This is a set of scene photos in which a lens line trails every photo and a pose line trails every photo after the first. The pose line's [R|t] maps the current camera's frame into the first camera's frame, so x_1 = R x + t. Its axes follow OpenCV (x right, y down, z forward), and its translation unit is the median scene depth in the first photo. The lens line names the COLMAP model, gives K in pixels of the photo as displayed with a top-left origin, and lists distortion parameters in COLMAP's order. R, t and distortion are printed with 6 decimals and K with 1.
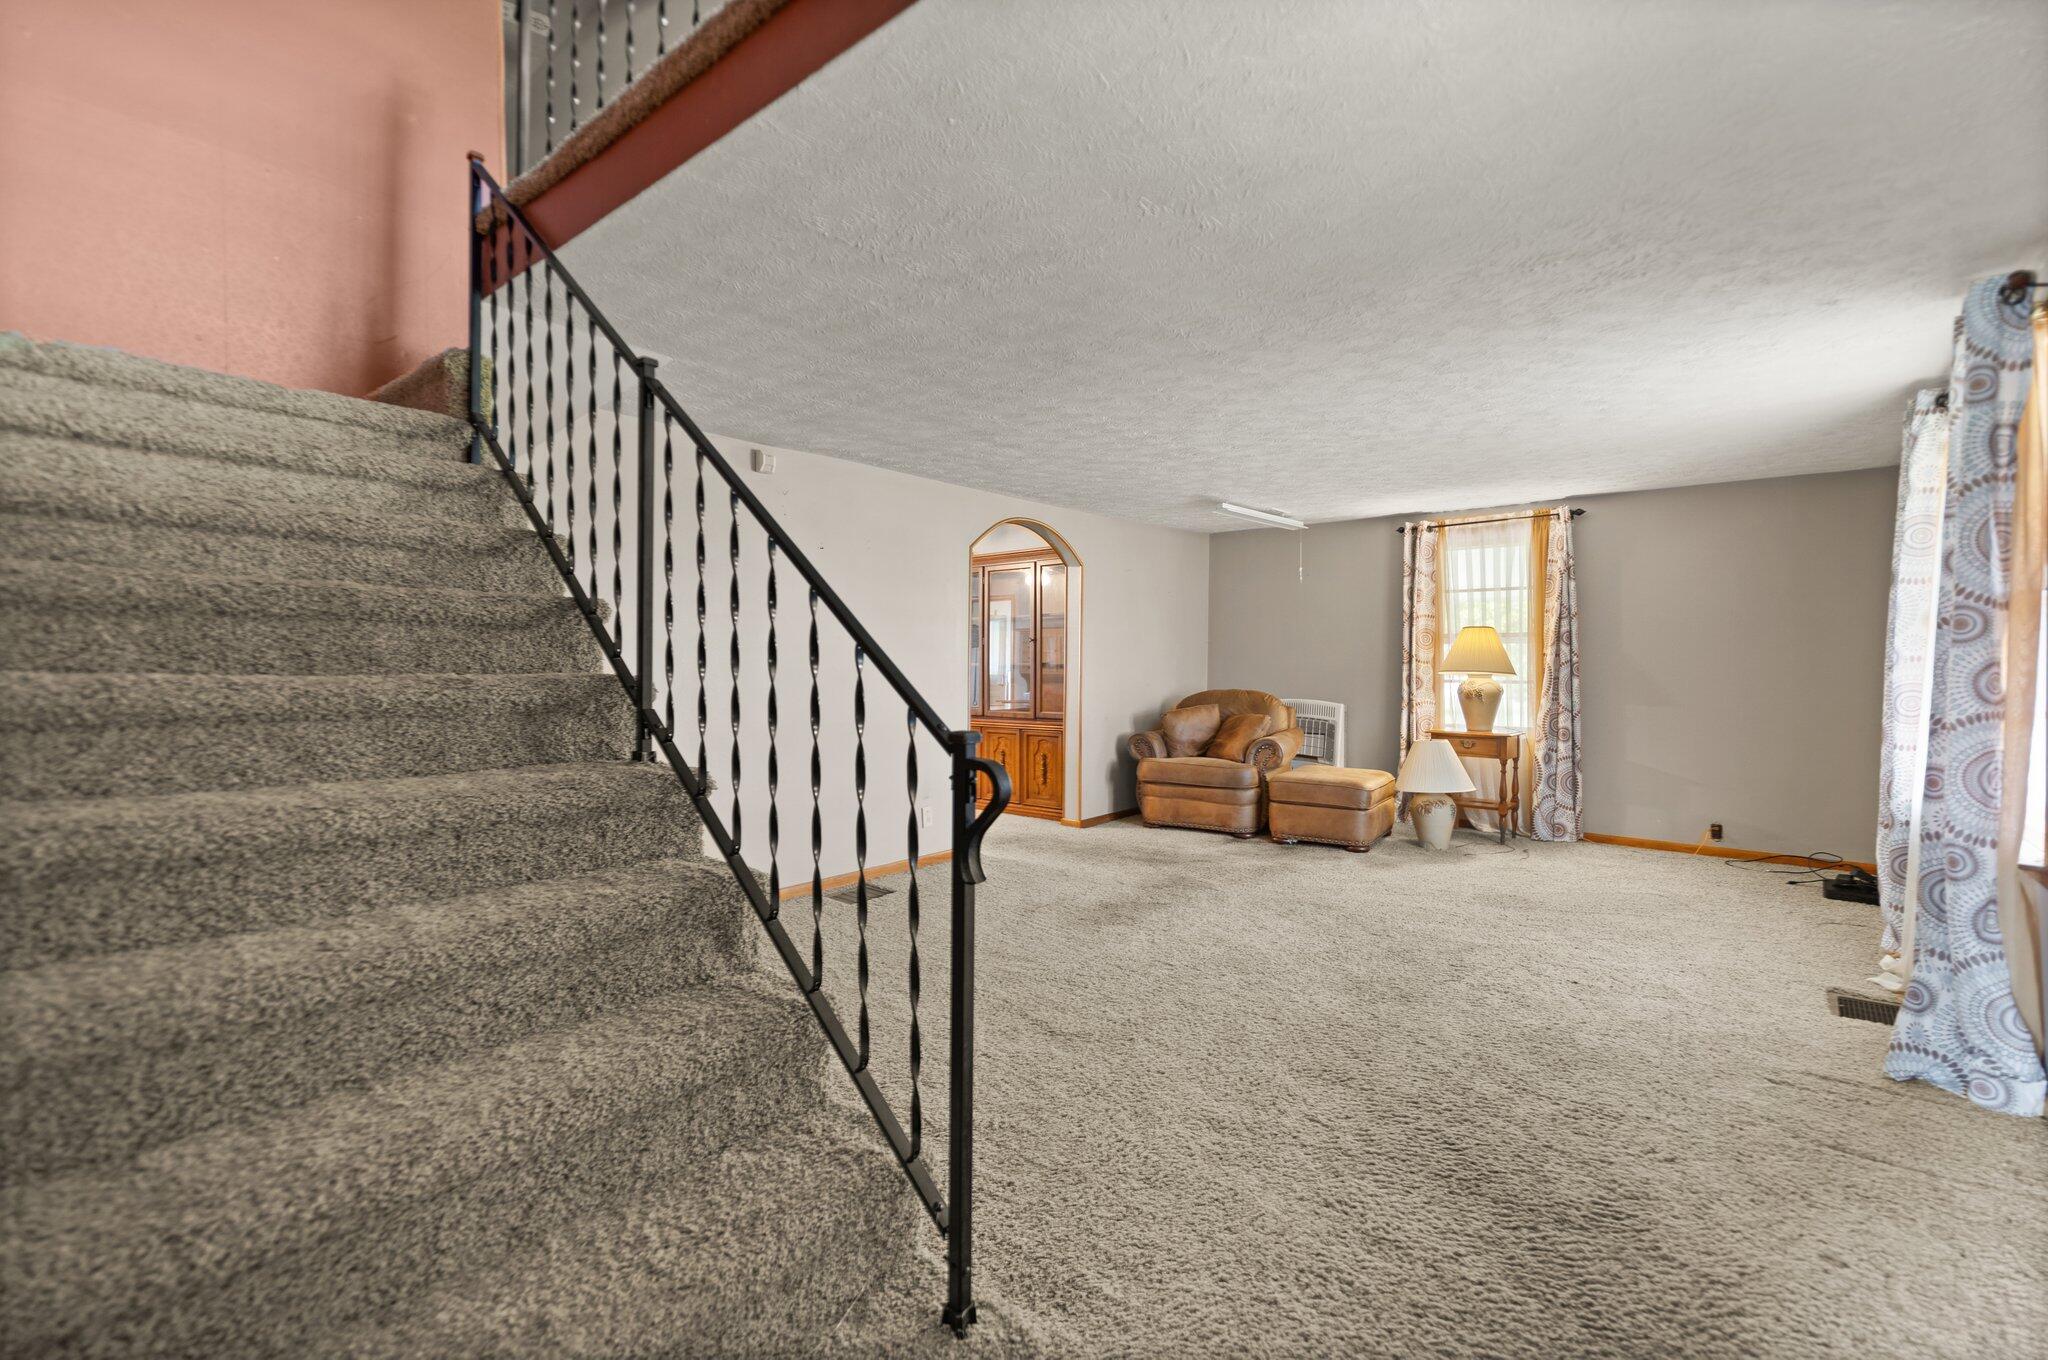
lens RADIAL K [[873.0, 0, 1016.7], [0, 873.0, 662.6], [0, 0, 1]] dist [0.000655, 0.000042]
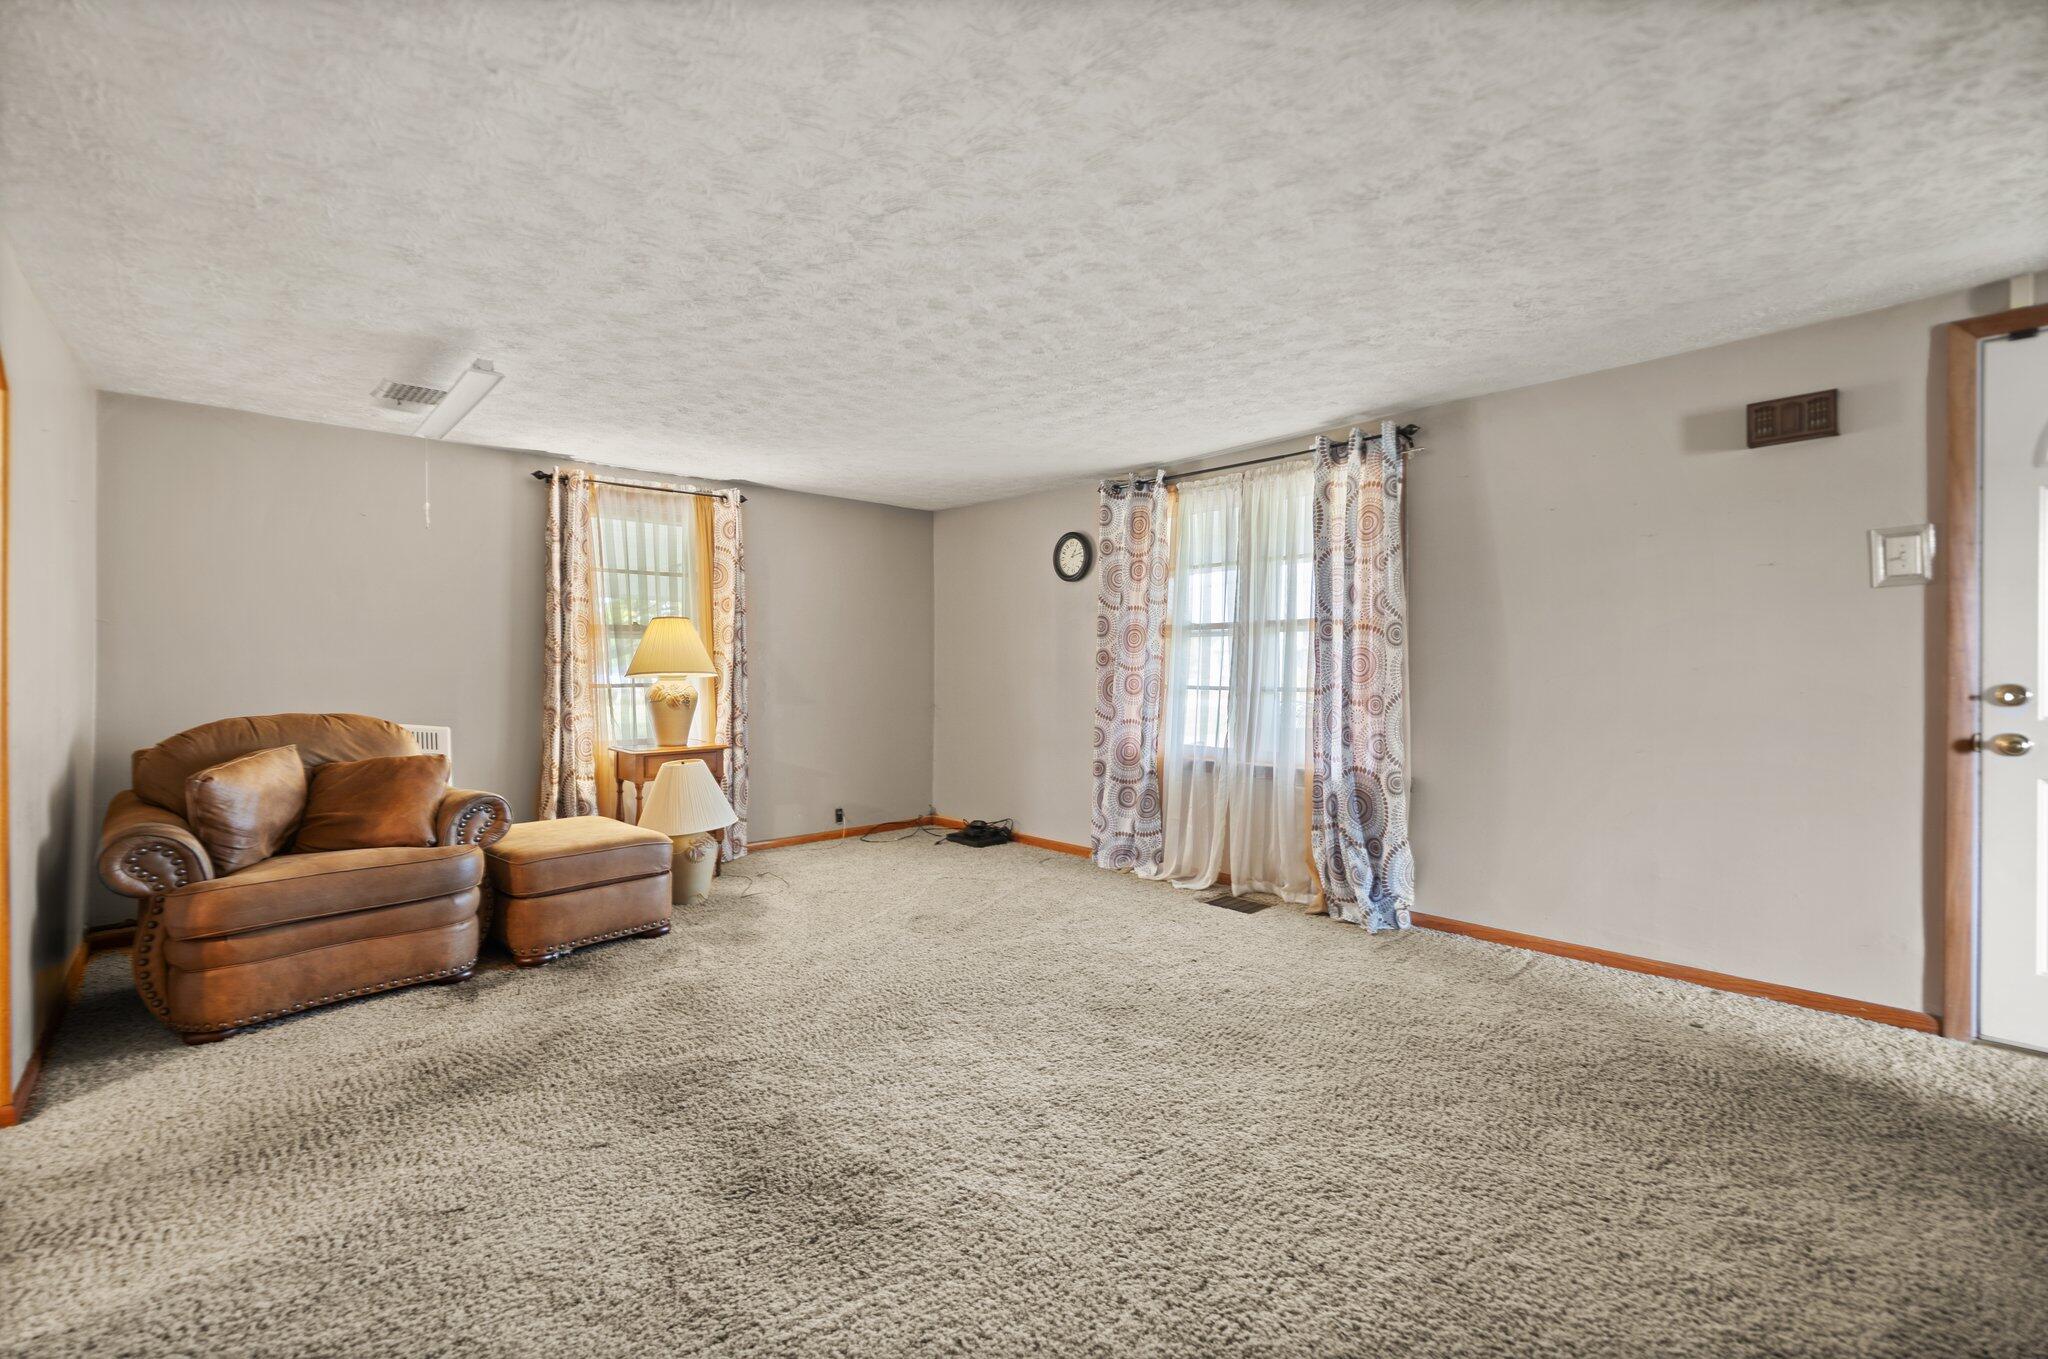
lens RADIAL K [[884.8, 0, 1014.4], [0, 884.8, 665.1], [0, 0, 1]] dist [-0.000467, 0.000453]
pose [[0.137694, -0.004717, 0.990464, -0.248206], [0.004956, 0.999979, 0.004073, 0.001562], [-0.990462, 0.004348, 0.137715, 0.587525]]
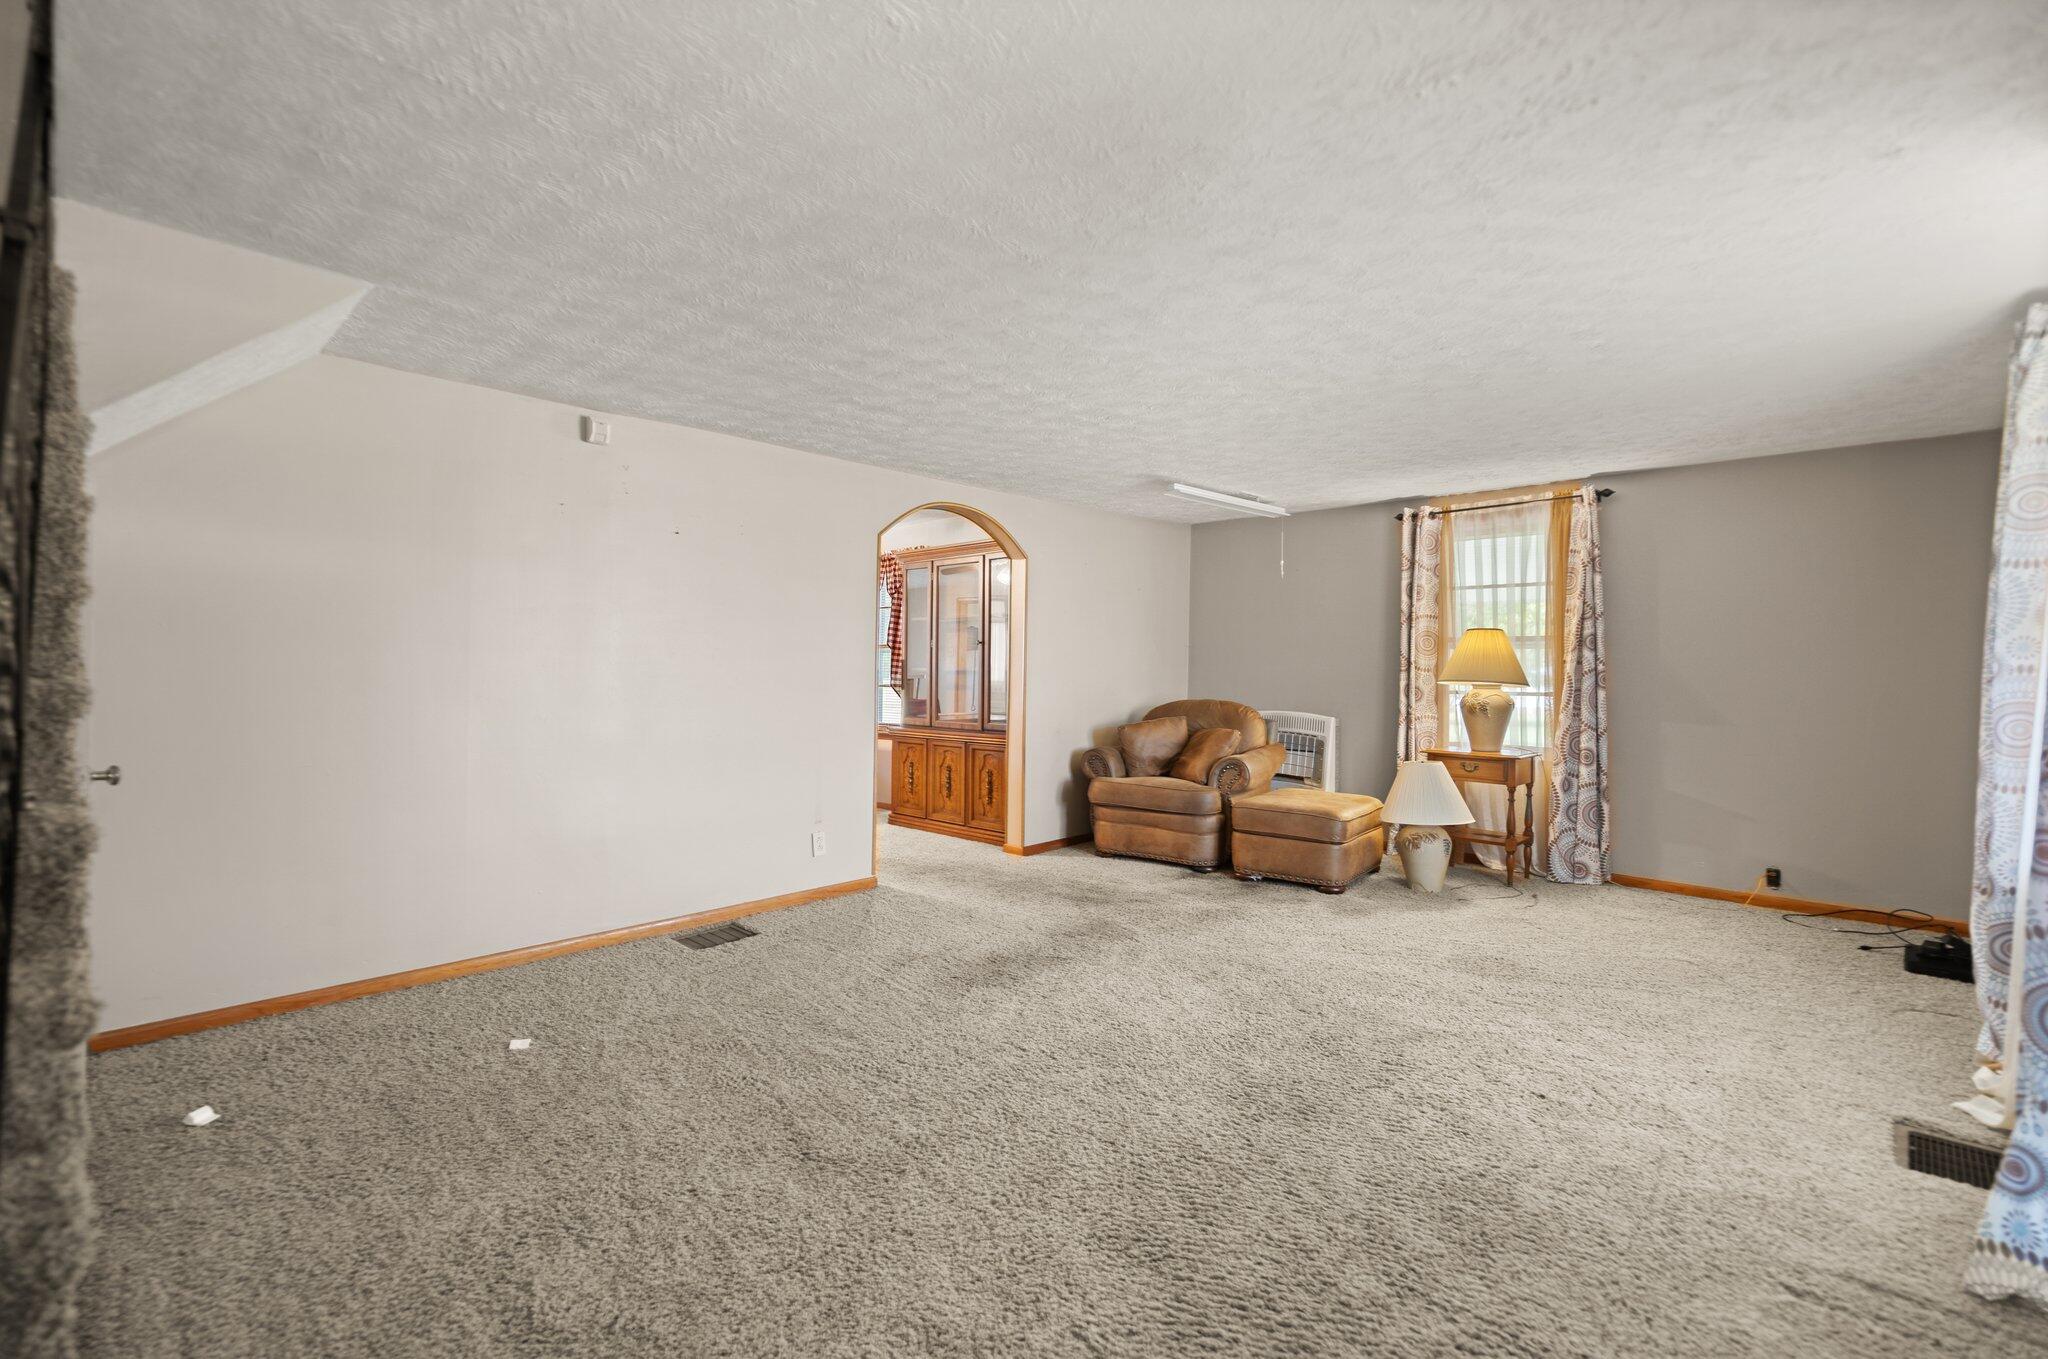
lens RADIAL K [[884.8, 0, 1014.4], [0, 884.8, 665.1], [0, 0, 1]] dist [-0.000467, 0.000453]
pose [[0.998260, 0.006066, -0.058650, 0.125351], [-0.006255, 0.999976, -0.003049, -0.000084], [0.058630, 0.003410, 0.998274, 0.115711]]
